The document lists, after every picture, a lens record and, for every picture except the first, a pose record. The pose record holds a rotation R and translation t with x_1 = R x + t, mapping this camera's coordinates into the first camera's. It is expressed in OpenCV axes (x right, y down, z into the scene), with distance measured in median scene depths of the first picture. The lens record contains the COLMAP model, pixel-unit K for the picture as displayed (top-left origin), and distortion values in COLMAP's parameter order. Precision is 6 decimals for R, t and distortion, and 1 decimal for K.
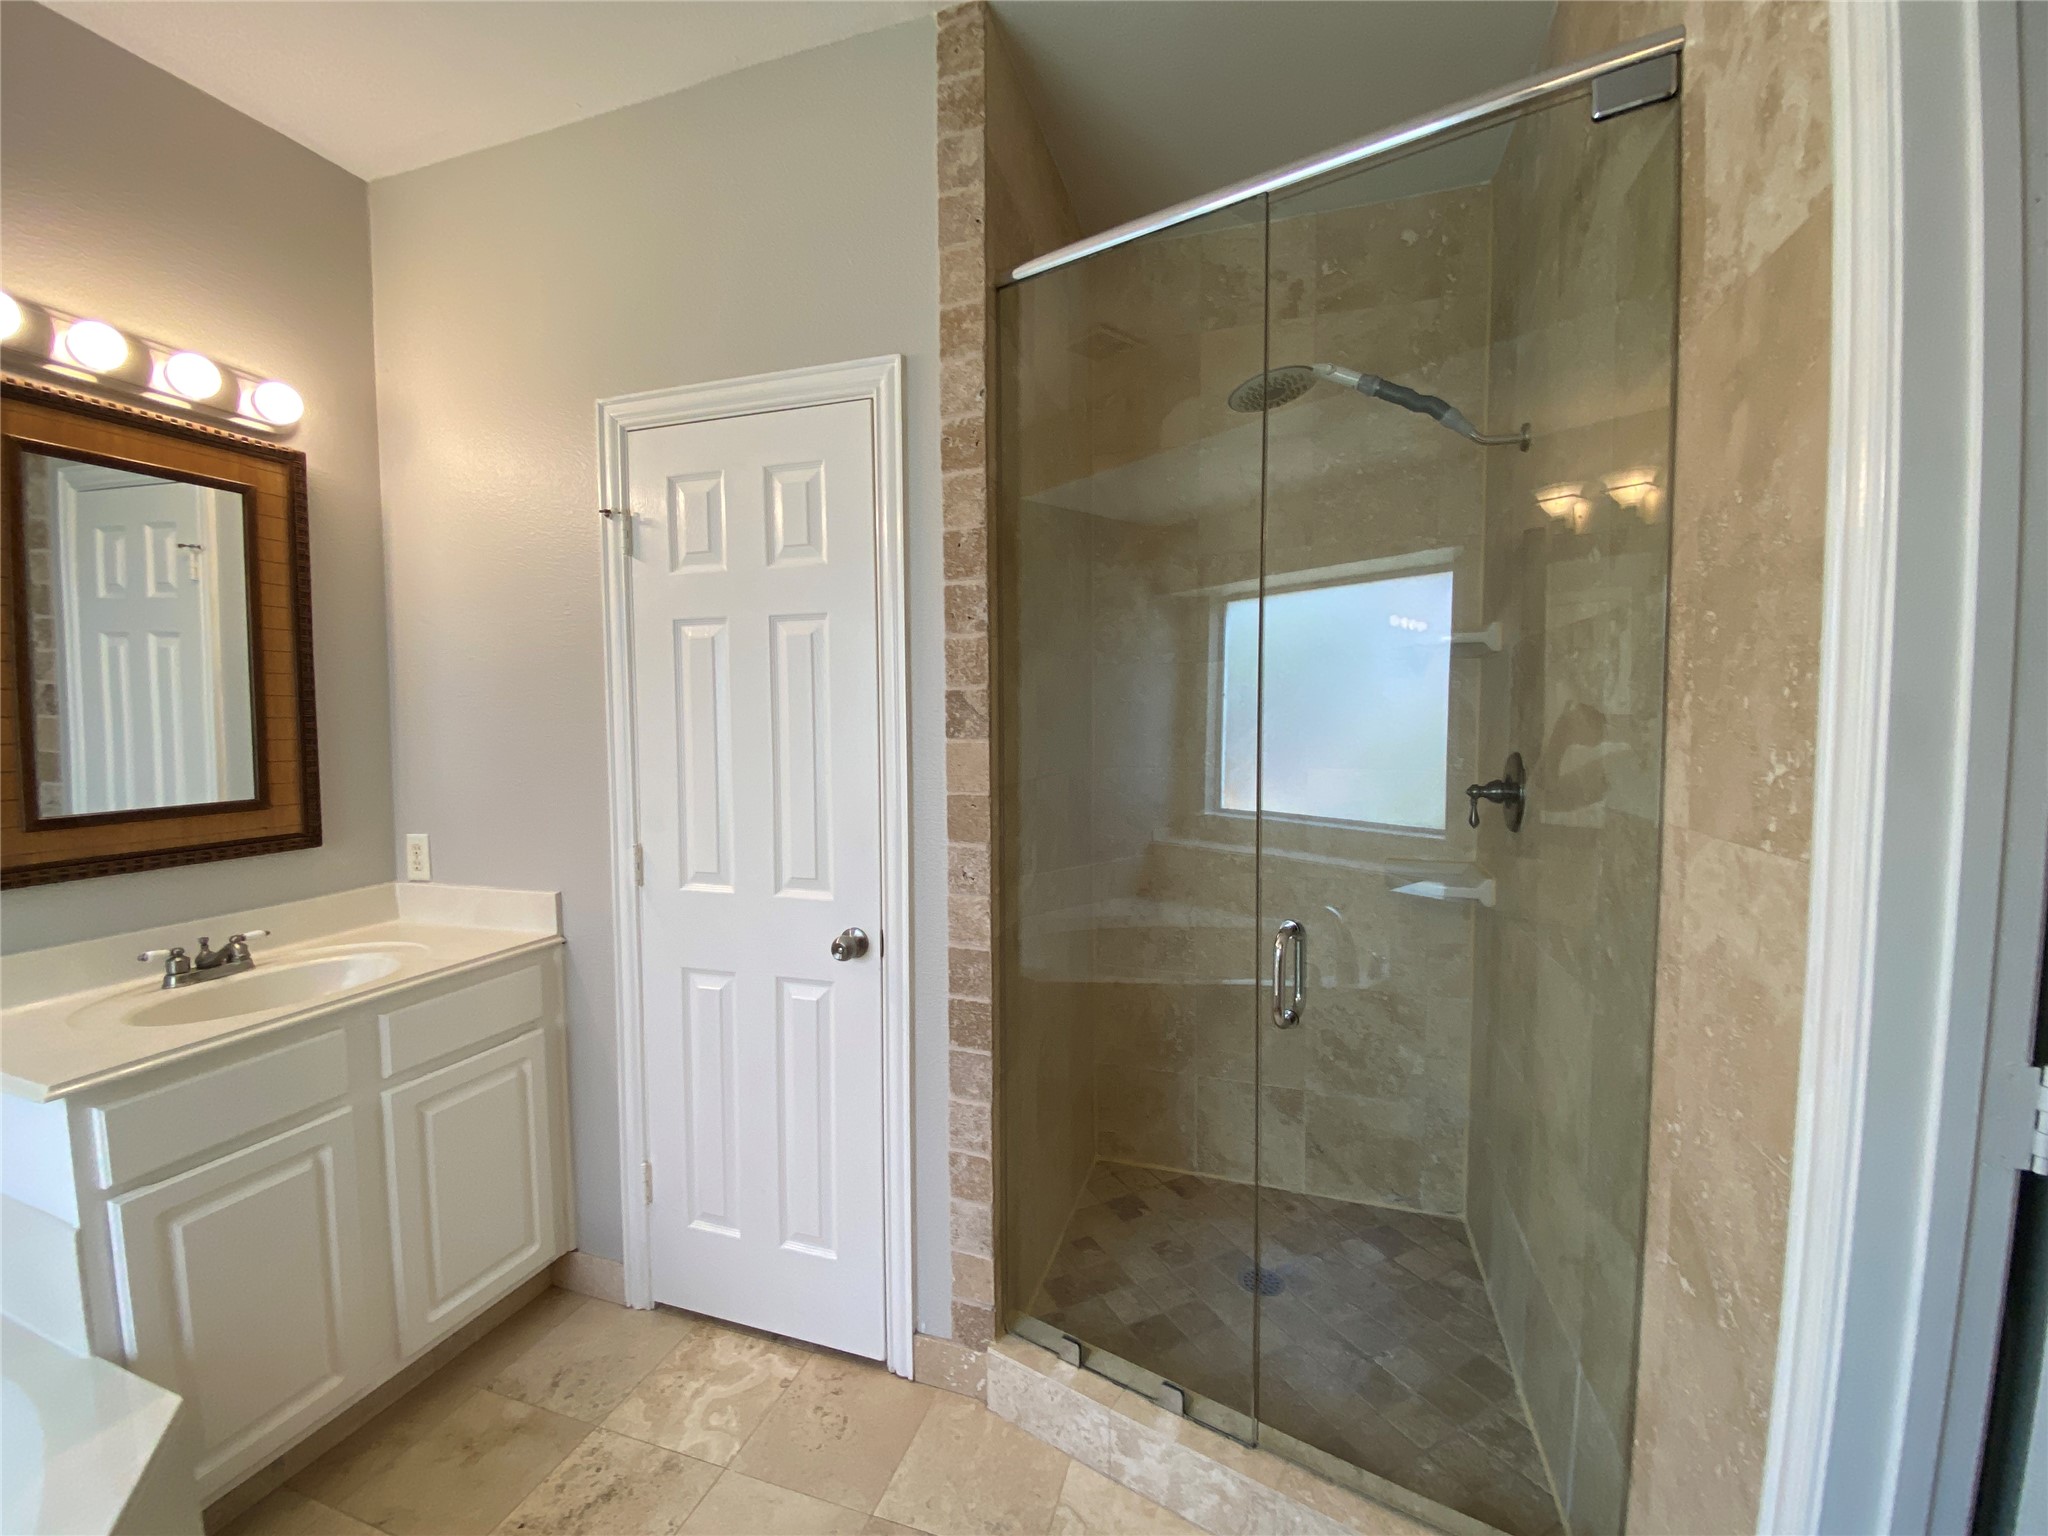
lens RADIAL K [[835.7, 0, 1018.3], [0, 835.7, 751.4], [0, 0, 1]] dist [-0.025329, -0.003120]
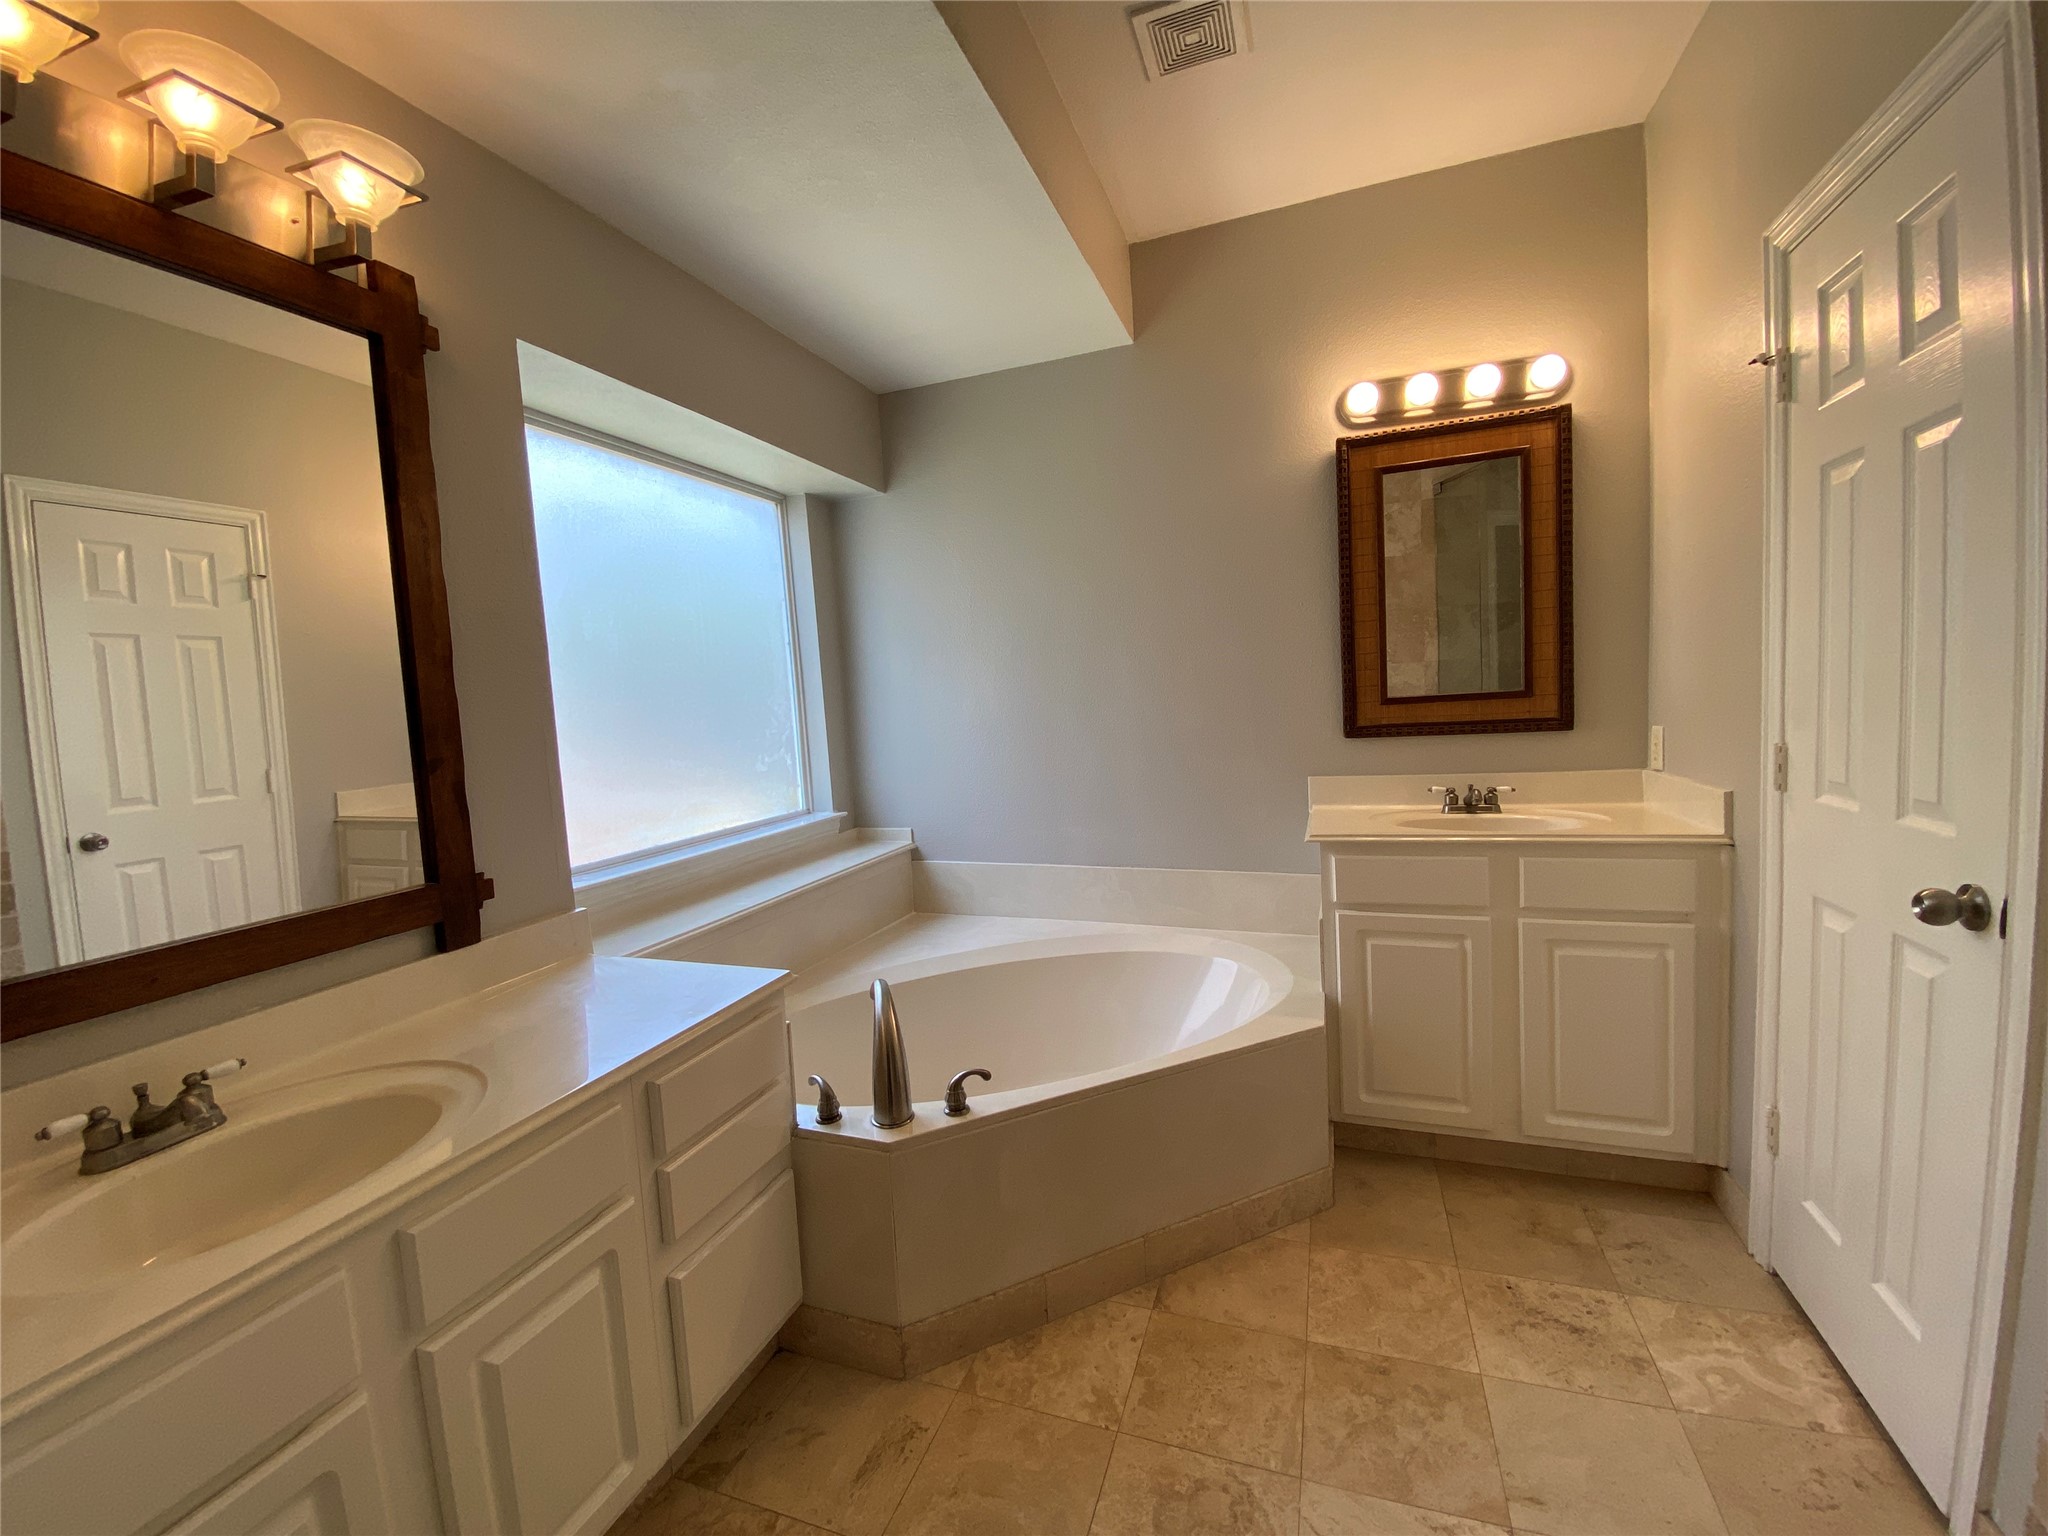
lens RADIAL K [[835.7, 0, 1021.2], [0, 835.7, 758.2], [0, 0, 1]] dist [-0.025329, -0.003120]
pose [[-0.059957, 0.082480, -0.994788, 0.462913], [0.017978, 0.996508, 0.081539, 0.046661], [0.998039, -0.012995, -0.061231, 0.280778]]
